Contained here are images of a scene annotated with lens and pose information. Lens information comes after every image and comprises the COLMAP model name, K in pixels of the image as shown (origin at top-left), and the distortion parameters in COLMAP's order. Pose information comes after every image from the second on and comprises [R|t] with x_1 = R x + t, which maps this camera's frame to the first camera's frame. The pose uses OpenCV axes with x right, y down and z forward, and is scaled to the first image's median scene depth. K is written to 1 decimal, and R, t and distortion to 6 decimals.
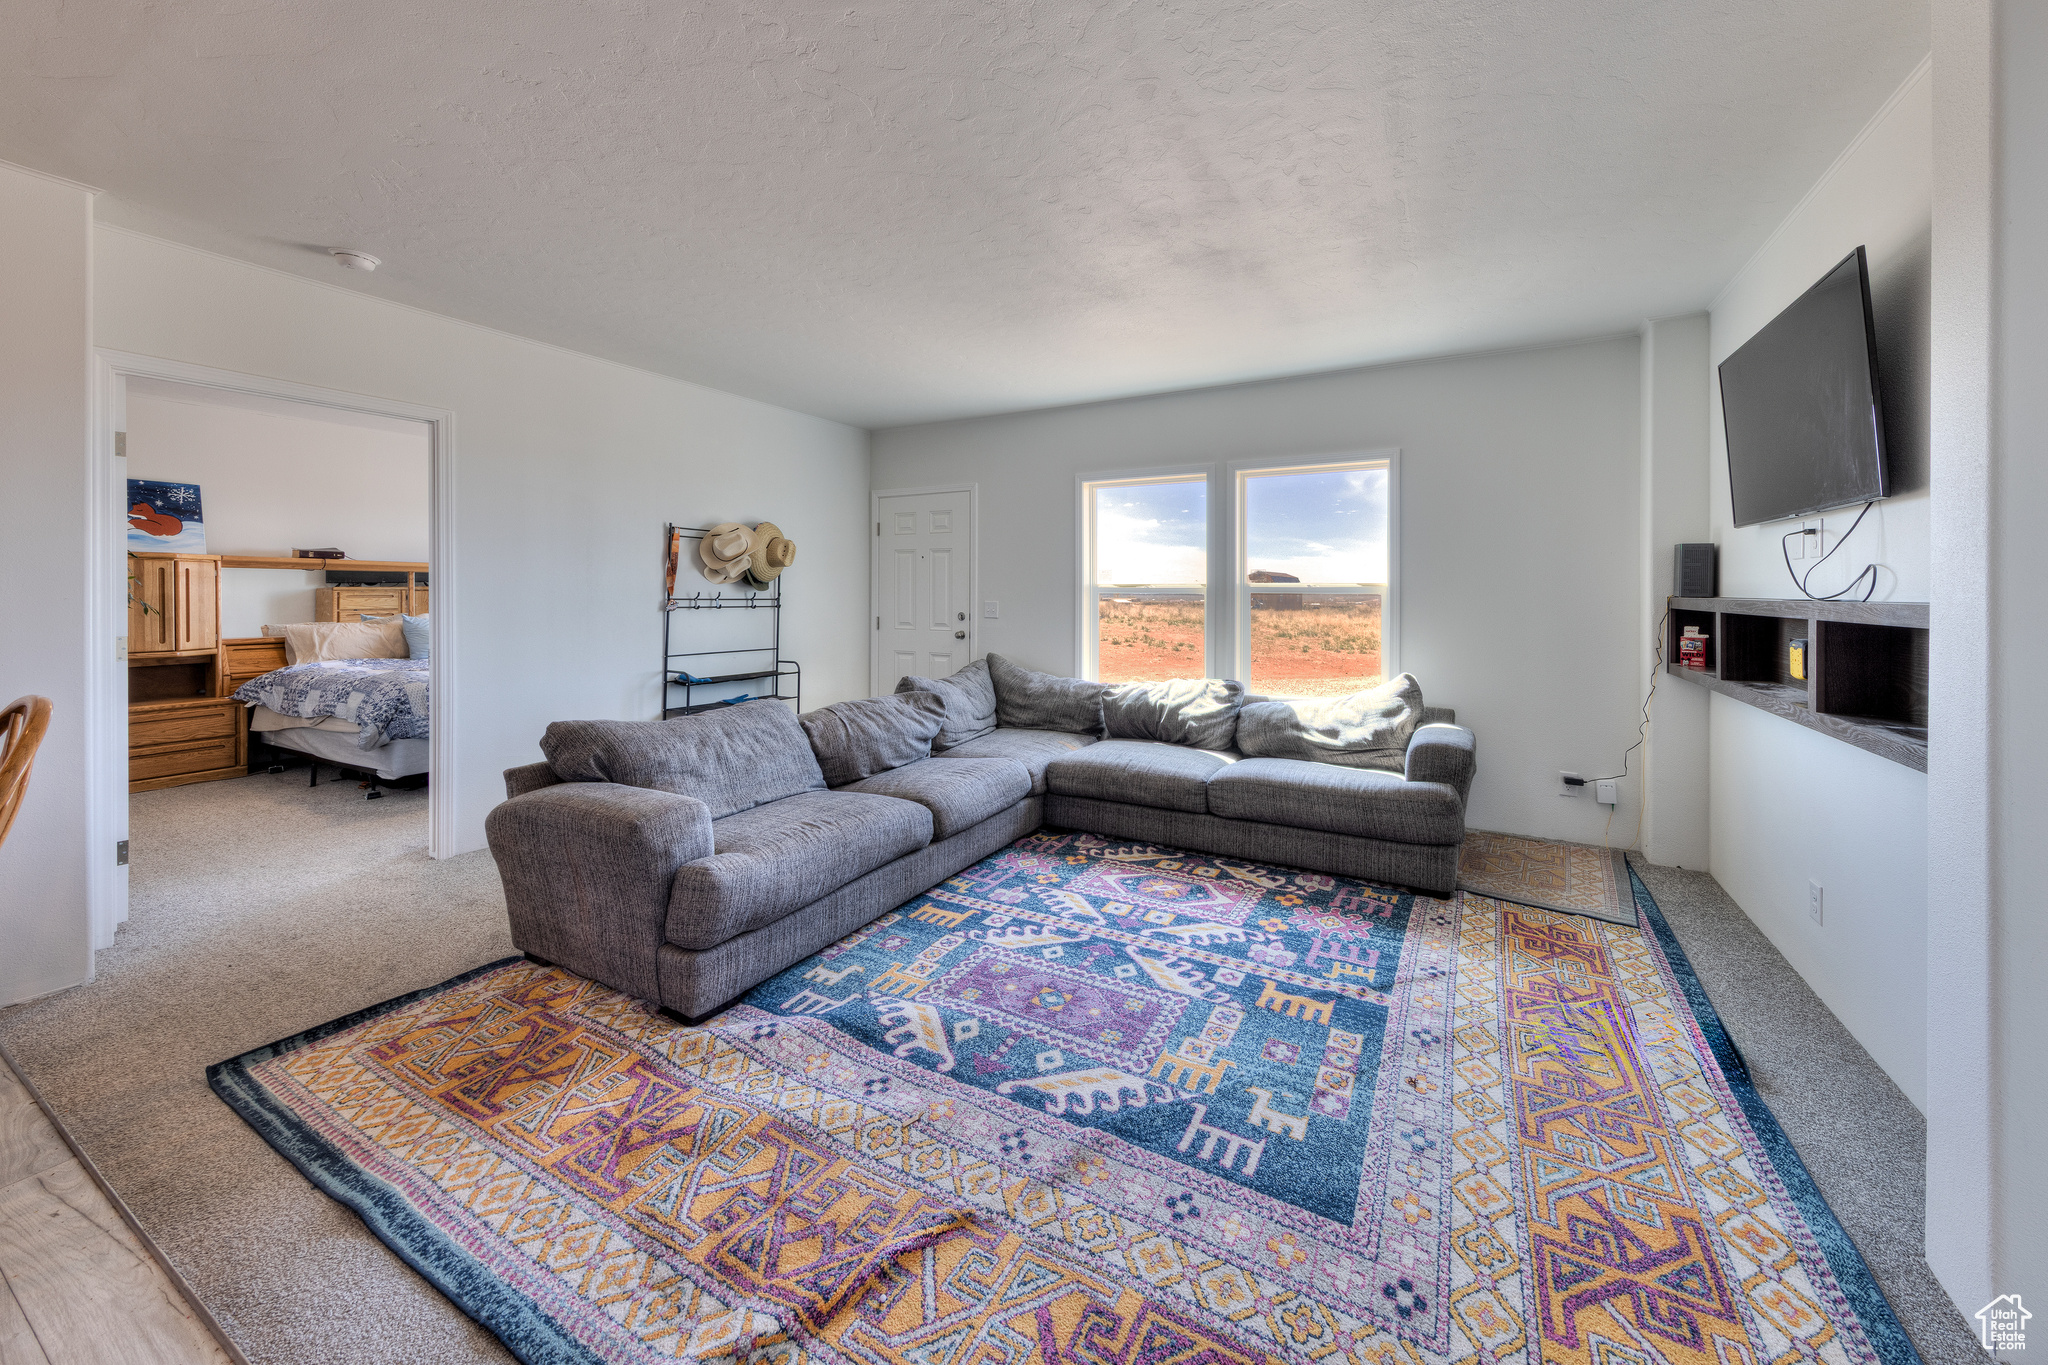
lens RADIAL K [[726.9, 0, 1096.5], [0, 726.9, 592.5], [0, 0, 1]] dist [0.003251, -0.000434]
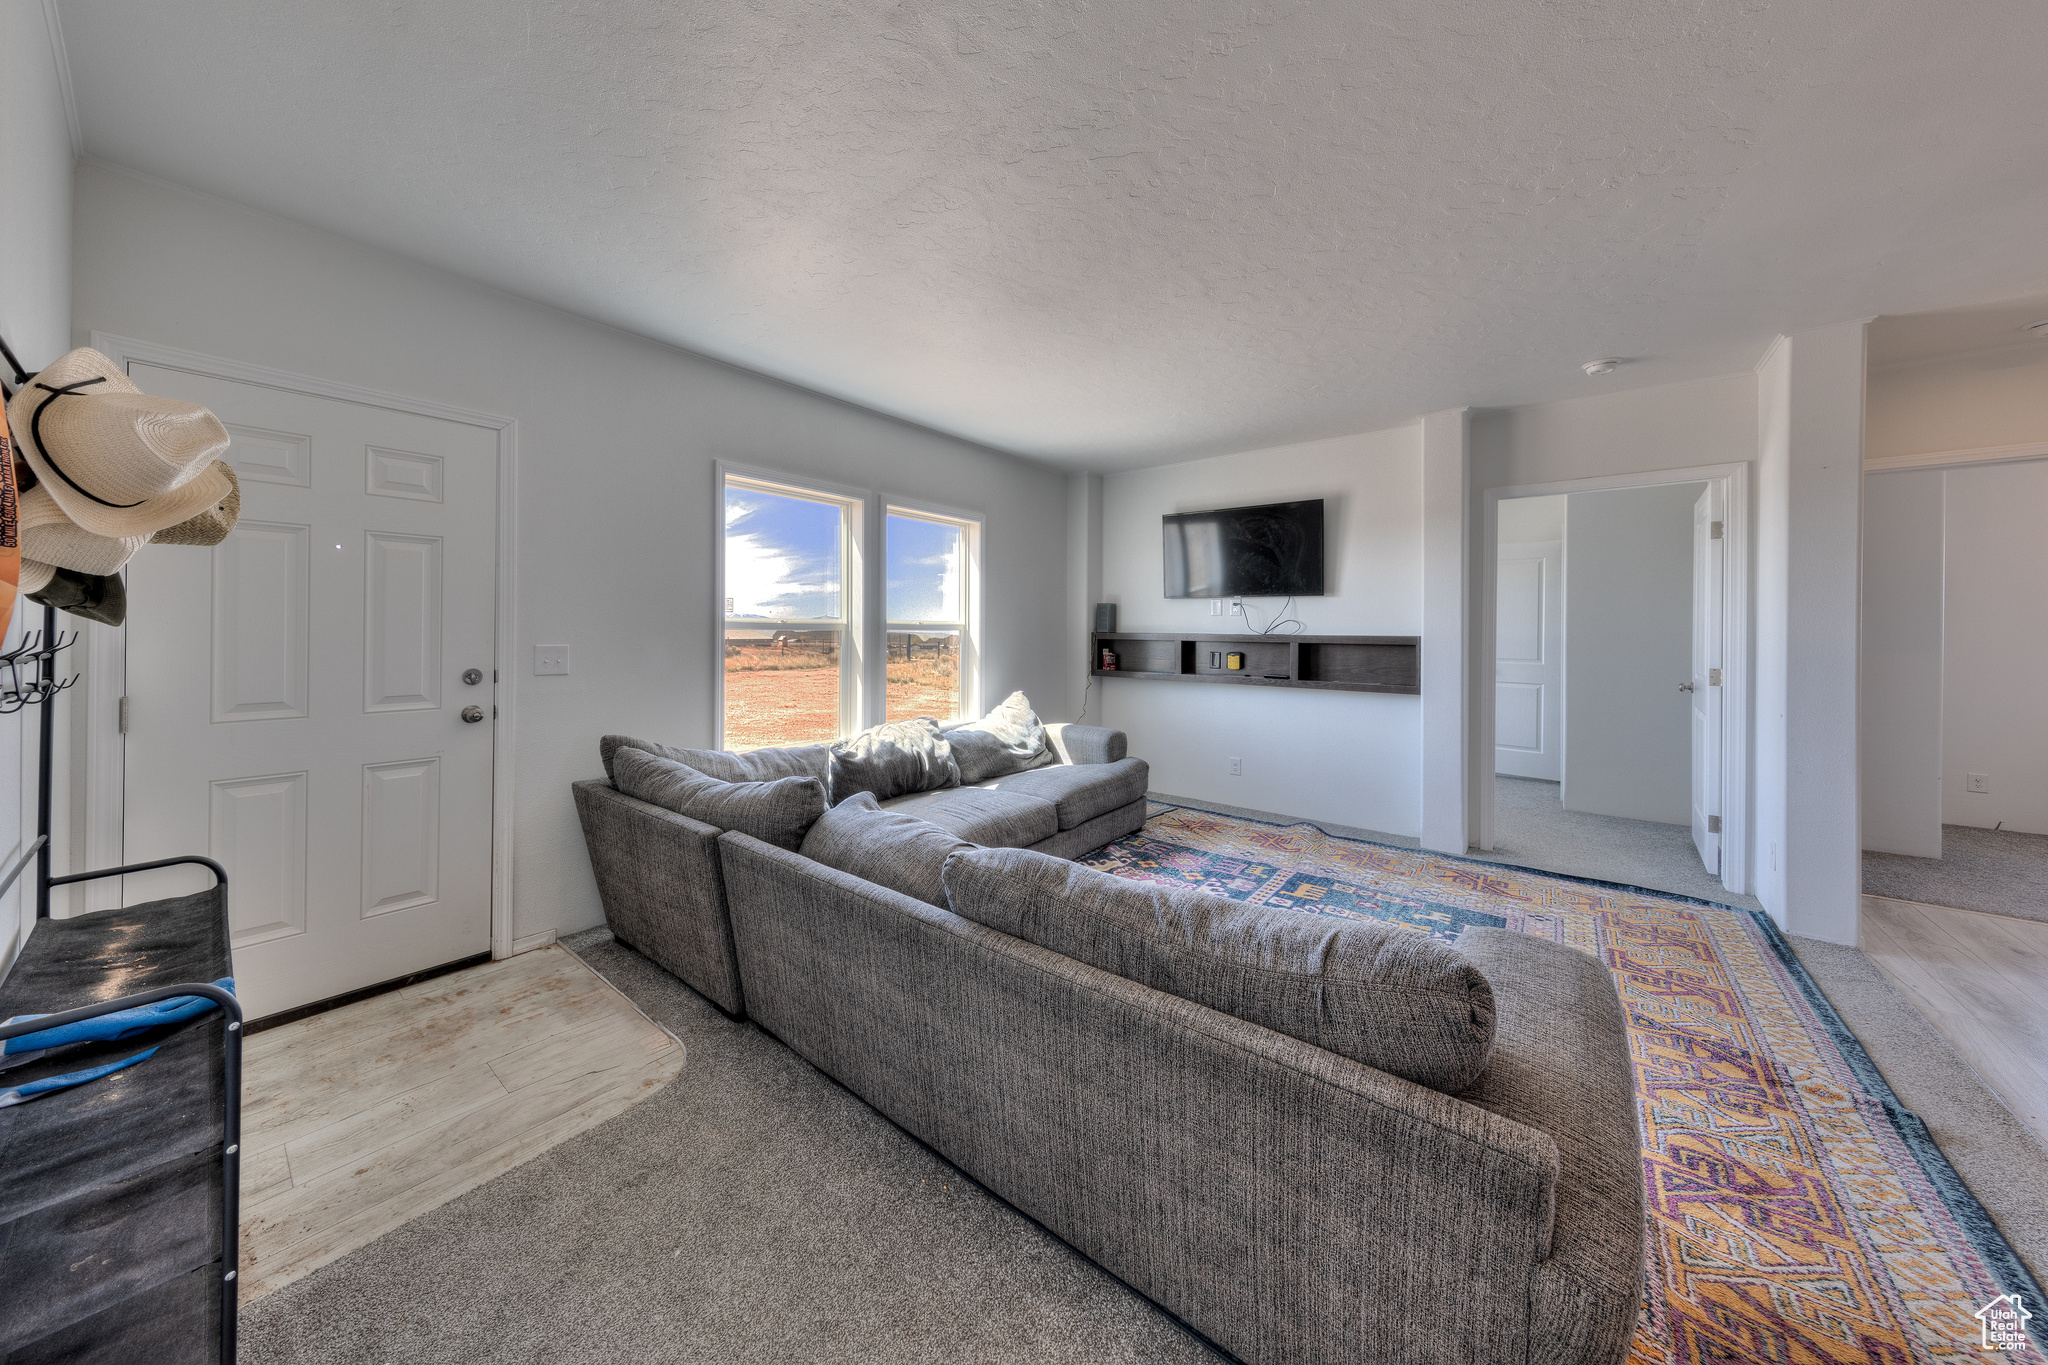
lens RADIAL K [[696.9, 0, 955.1], [0, 696.9, 628.3], [0, 0, 1]] dist [0.006795, -0.000595]
pose [[0.245230, 0.001215, 0.969464, -0.947543], [-0.003653, 0.999993, -0.000329, -0.002150], [-0.969458, -0.003461, 0.245233, 0.938792]]
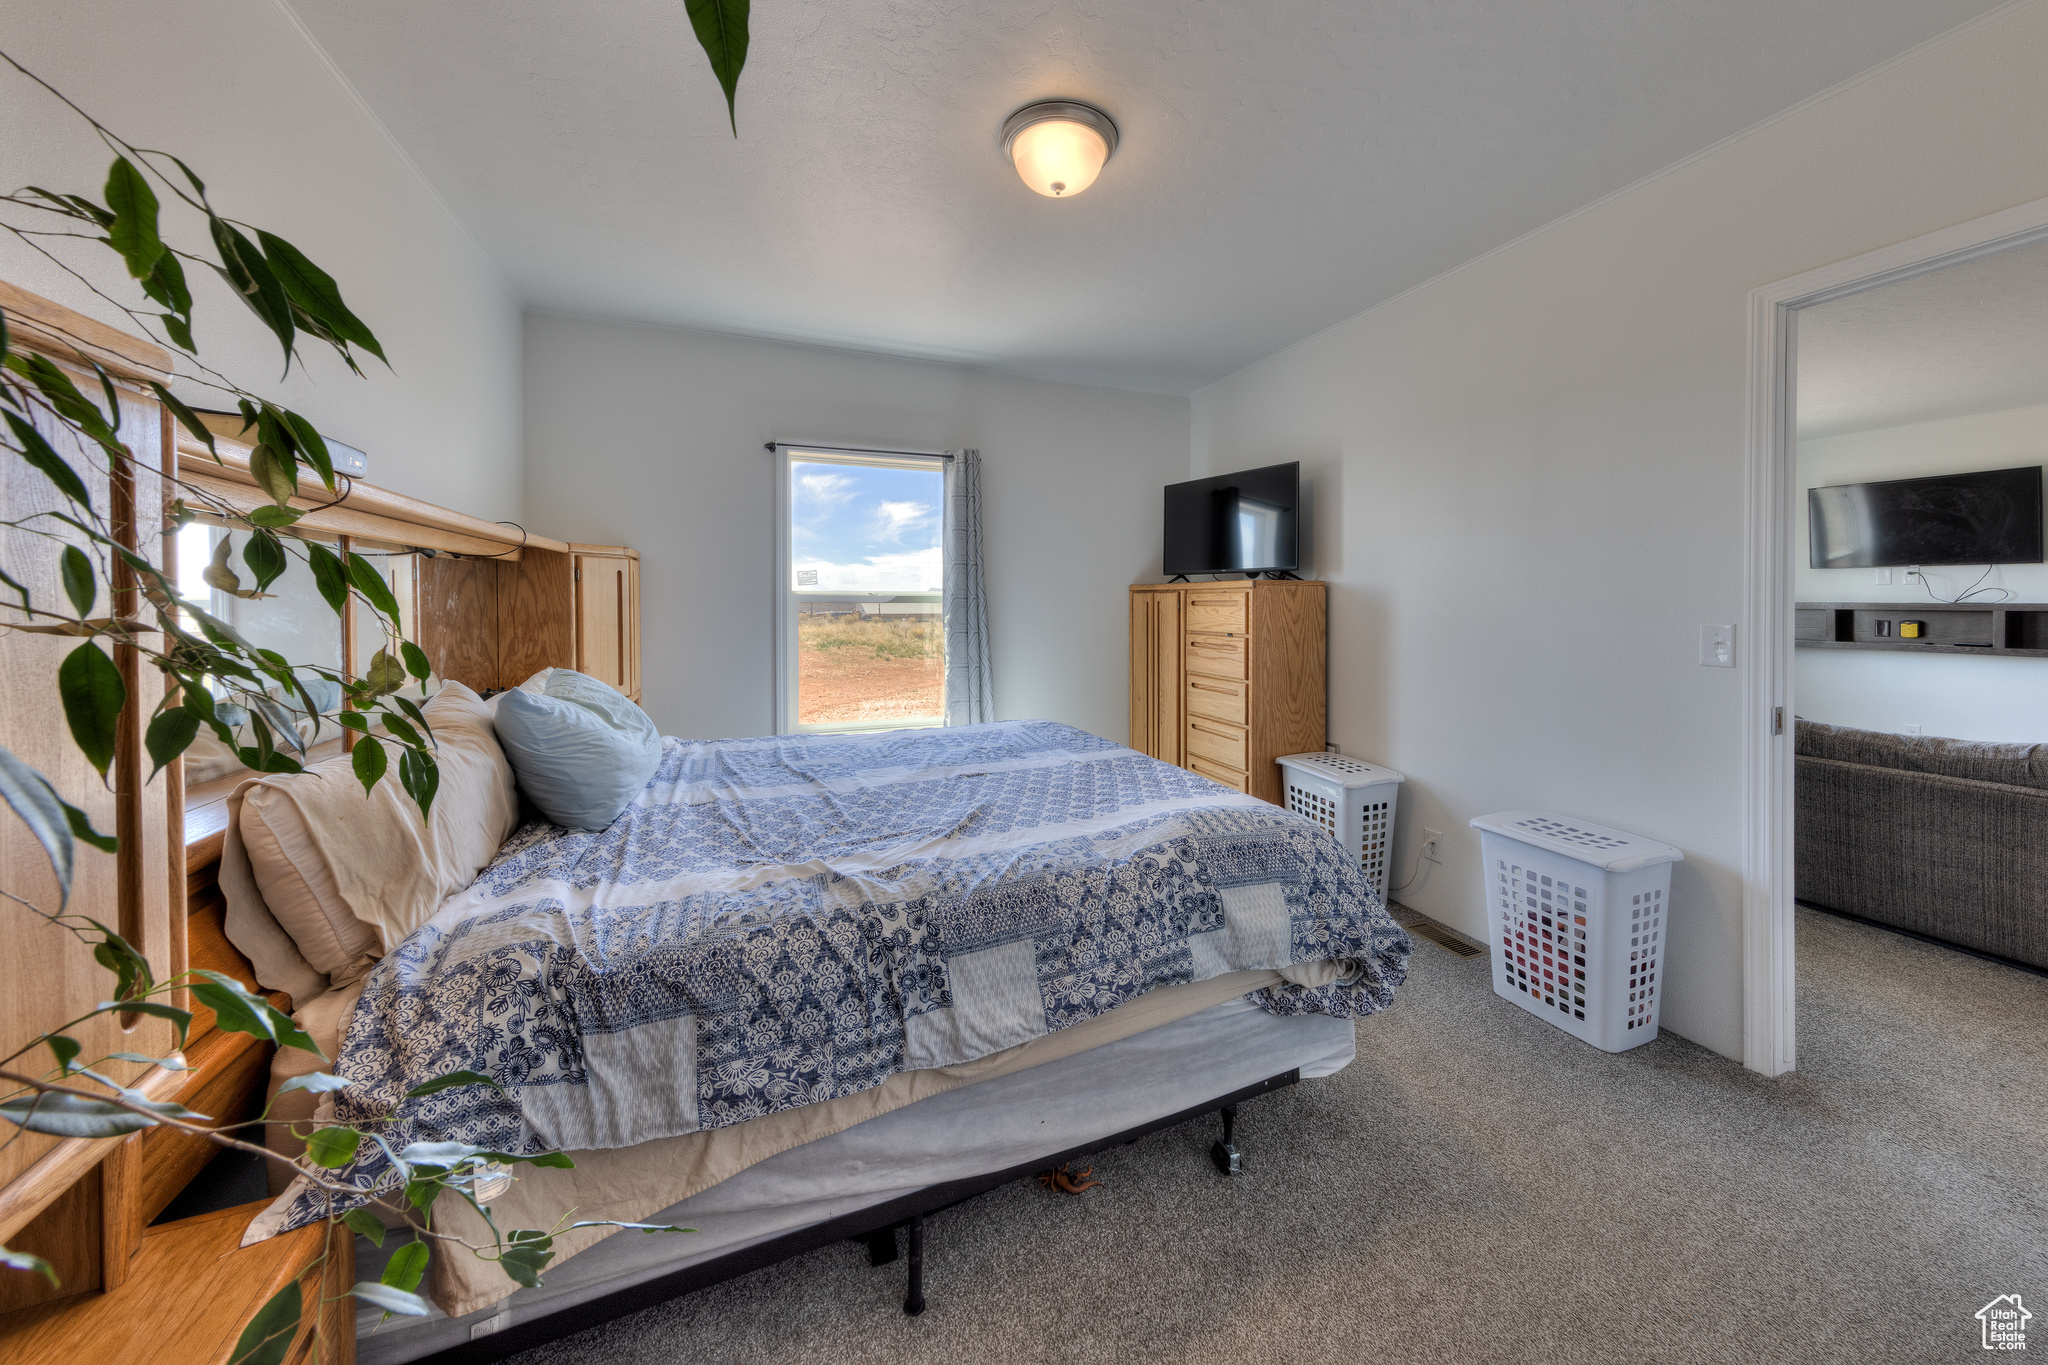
lens RADIAL K [[715.5, 0, 1035.6], [0, 715.5, 599.8], [0, 0, 1]] dist [0.001912, 0.000179]
pose [[0.660466, -0.002431, 0.750852, -1.819470], [0.005746, 0.999982, -0.001818, -0.007224], [-0.750834, 0.005515, 0.660468, 1.130248]]
